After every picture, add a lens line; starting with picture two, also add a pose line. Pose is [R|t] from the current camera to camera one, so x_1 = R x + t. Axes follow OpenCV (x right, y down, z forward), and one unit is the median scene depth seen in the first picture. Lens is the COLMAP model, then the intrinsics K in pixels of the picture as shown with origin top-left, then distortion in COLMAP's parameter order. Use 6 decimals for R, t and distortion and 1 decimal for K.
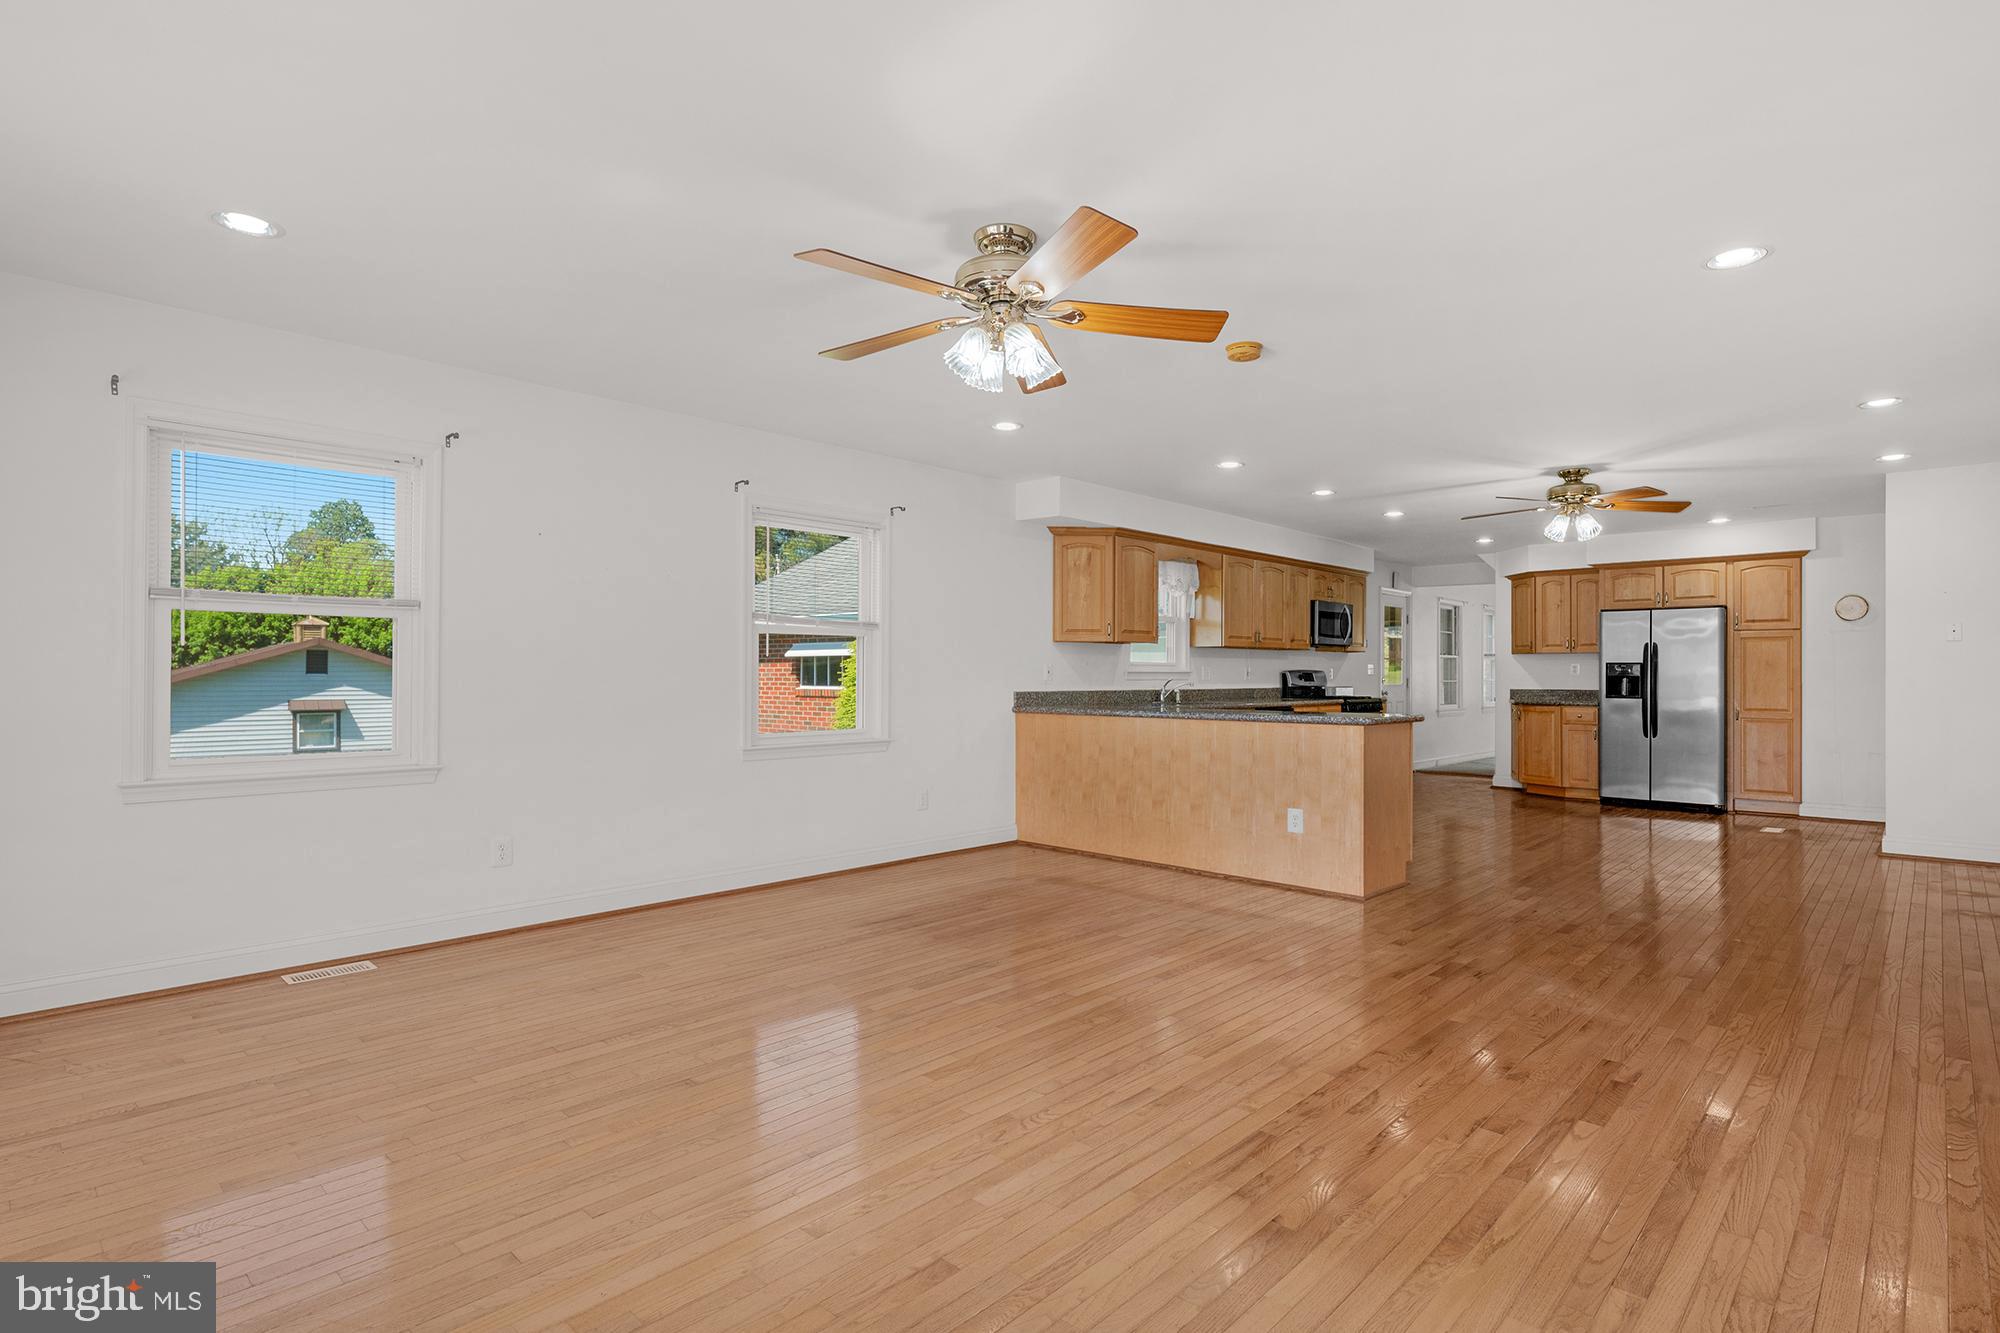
lens RADIAL K [[1039.4, 0, 997.6], [0, 1039.4, 671.7], [0, 0, 1]] dist [0.000946, 0.000016]
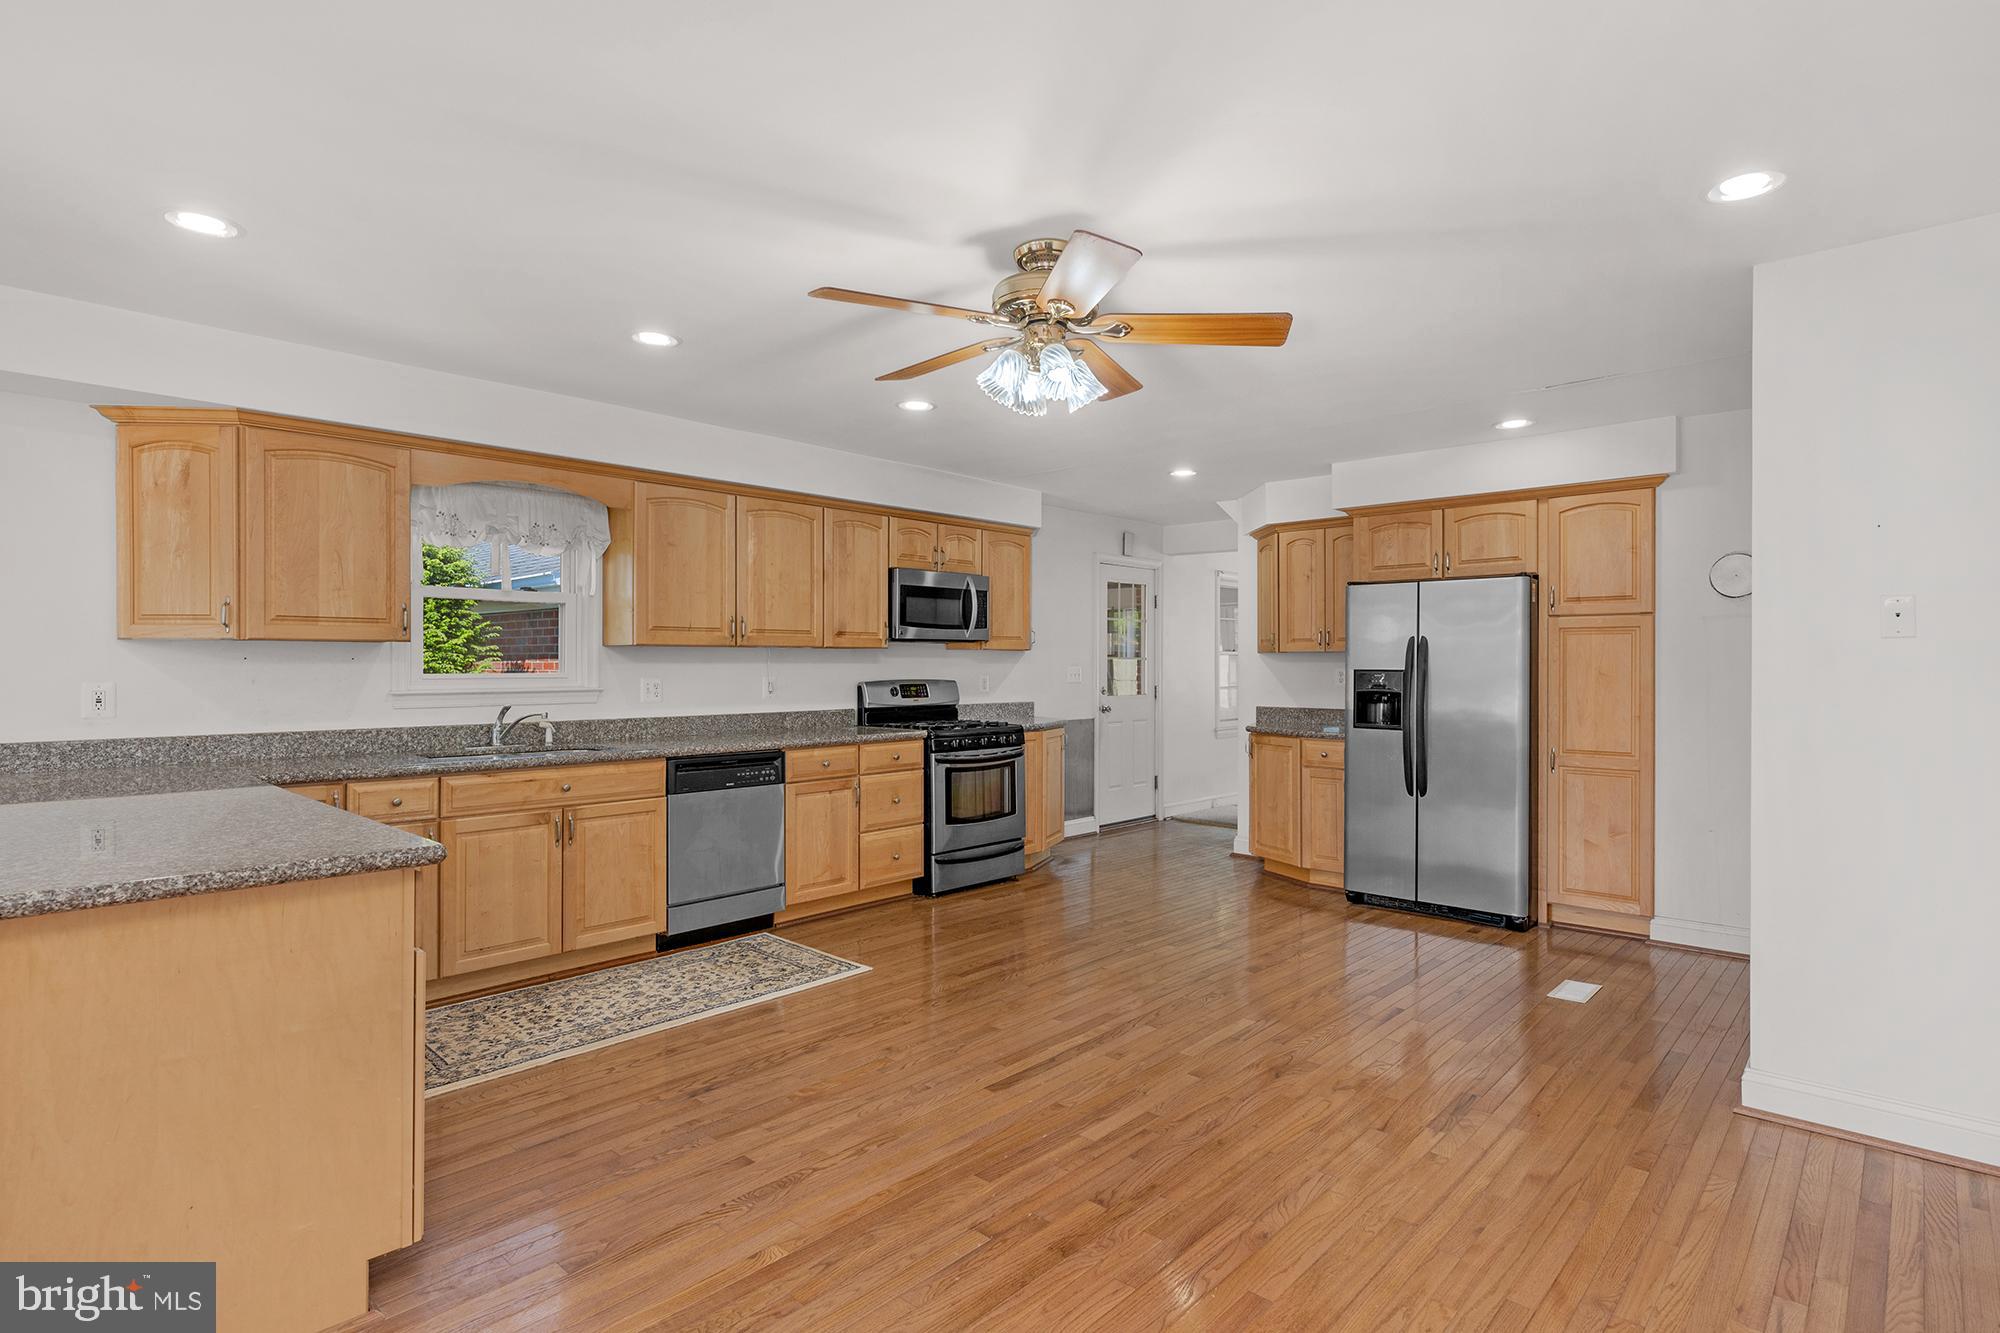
lens RADIAL K [[1039.4, 0, 1007.3], [0, 1039.4, 666.3], [0, 0, 1]] dist [0.000946, 0.000016]
pose [[0.999976, -0.001483, 0.006728, 0.389030], [0.001440, 0.999979, 0.006359, -0.014984], [-0.006737, -0.006349, 0.999957, 0.405876]]
